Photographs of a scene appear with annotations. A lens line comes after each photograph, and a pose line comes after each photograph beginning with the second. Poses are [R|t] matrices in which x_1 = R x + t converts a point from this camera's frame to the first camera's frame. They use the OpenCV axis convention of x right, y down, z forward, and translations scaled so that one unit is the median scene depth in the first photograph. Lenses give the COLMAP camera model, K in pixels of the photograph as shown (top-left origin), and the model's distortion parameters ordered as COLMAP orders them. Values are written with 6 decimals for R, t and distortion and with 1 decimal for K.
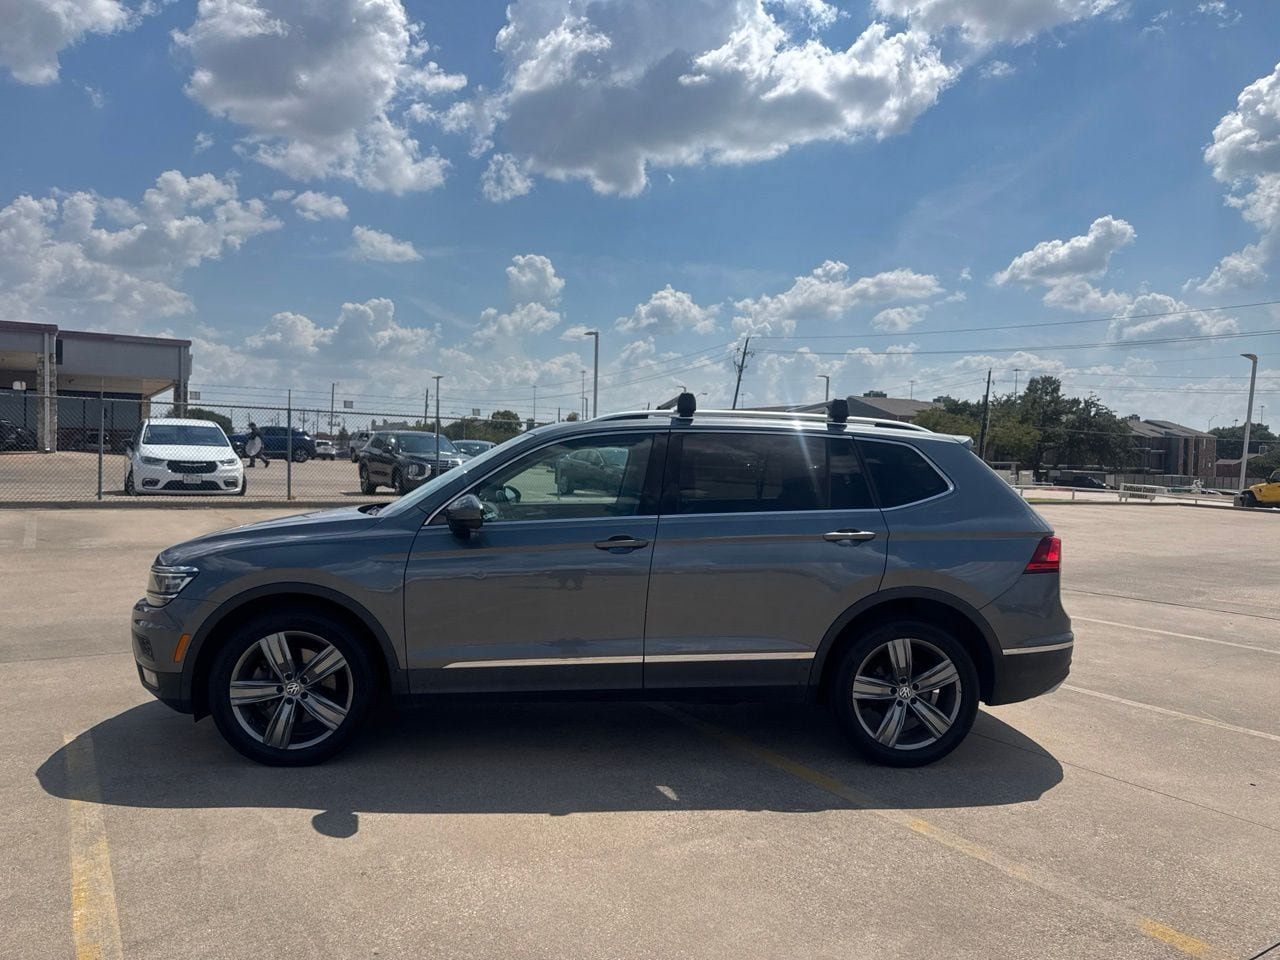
lens RADIAL K [[910.3, 0, 648.4], [0, 910.3, 493.7], [0, 0, 1]] dist [0.022377, -0.033169]
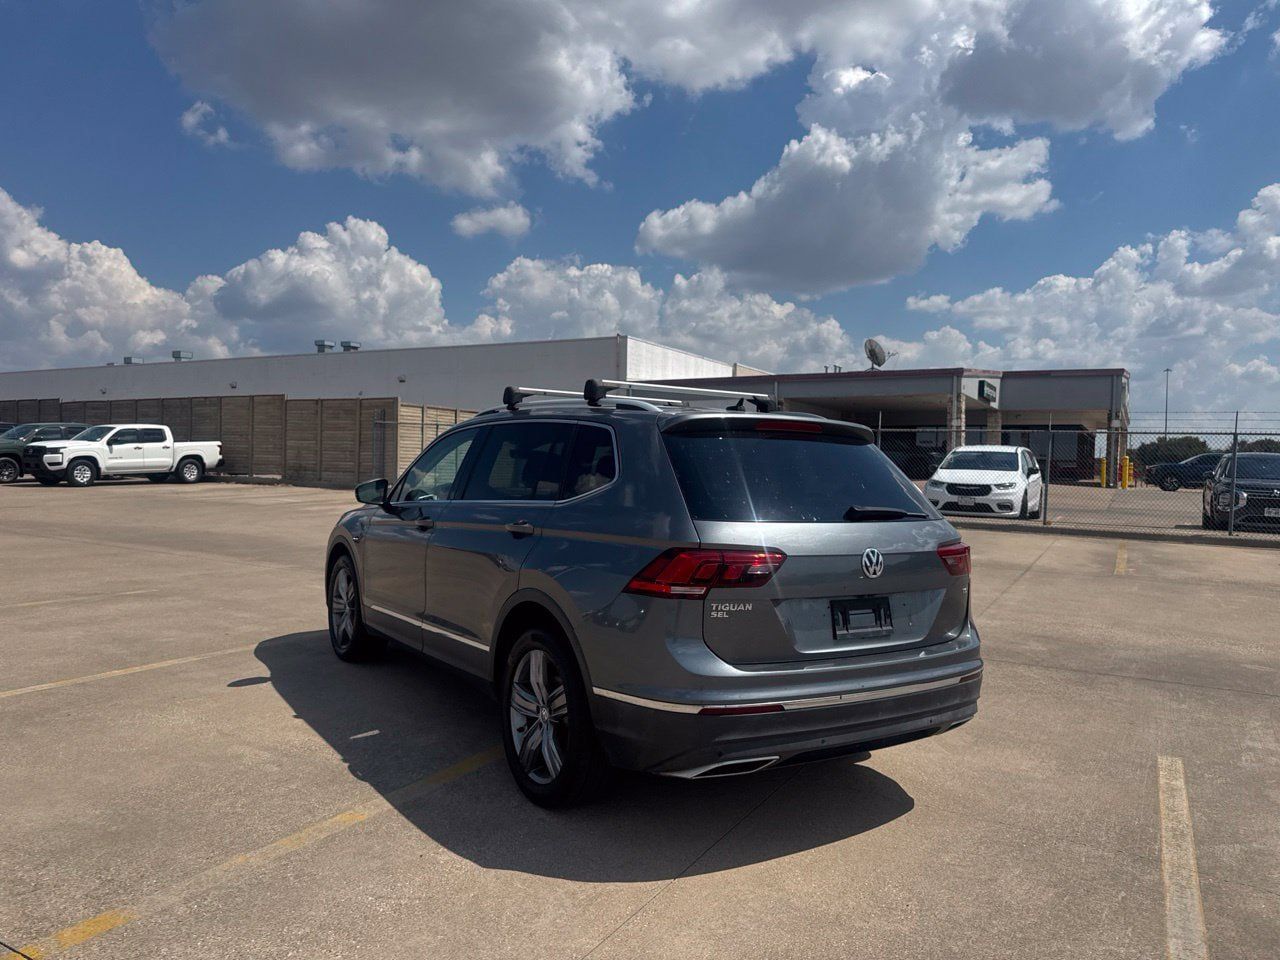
lens RADIAL K [[910.2, 0, 624.1], [0, 910.2, 503.4], [0, 0, 1]] dist [0.030756, -0.046850]
pose [[0.456650, 0.025800, -0.889272, 1.066779], [-0.050823, 0.998704, 0.002876, 0.015226], [0.888194, 0.043882, 0.457369, 0.672234]]
